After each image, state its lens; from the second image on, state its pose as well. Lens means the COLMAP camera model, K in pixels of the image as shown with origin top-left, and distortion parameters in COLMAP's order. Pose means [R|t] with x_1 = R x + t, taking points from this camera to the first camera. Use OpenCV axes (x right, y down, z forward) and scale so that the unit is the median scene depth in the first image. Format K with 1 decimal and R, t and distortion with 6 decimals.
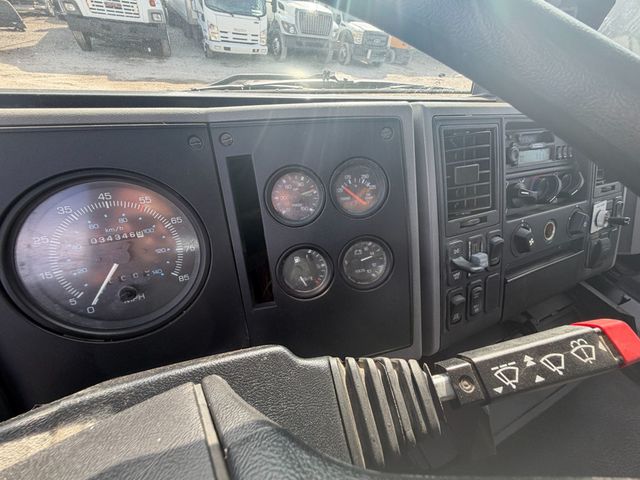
lens RADIAL K [[256.4, 0, 318.8], [0, 256.4, 239.4], [0, 0, 1]] dist [-0.000216, 0.000090]
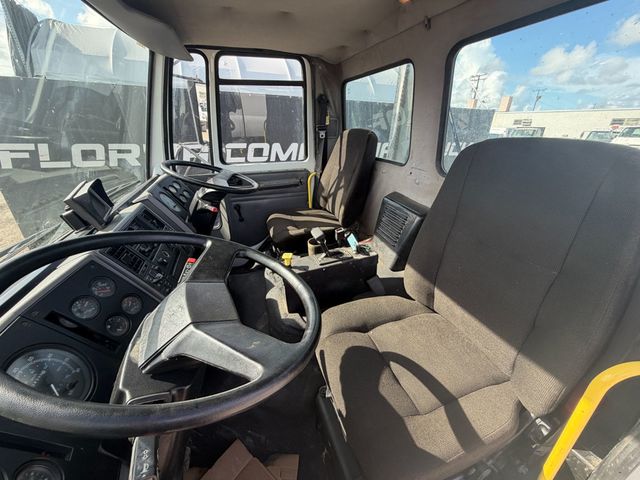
lens RADIAL K [[256.4, 0, 318.8], [0, 256.4, 239.4], [0, 0, 1]] dist [-0.000216, 0.000090]
pose [[0.093630, -0.522523, 0.847469, -1.193125], [0.675122, 0.658933, 0.331689, 0.060696], [-0.731741, 0.541089, 0.414462, -1.429334]]
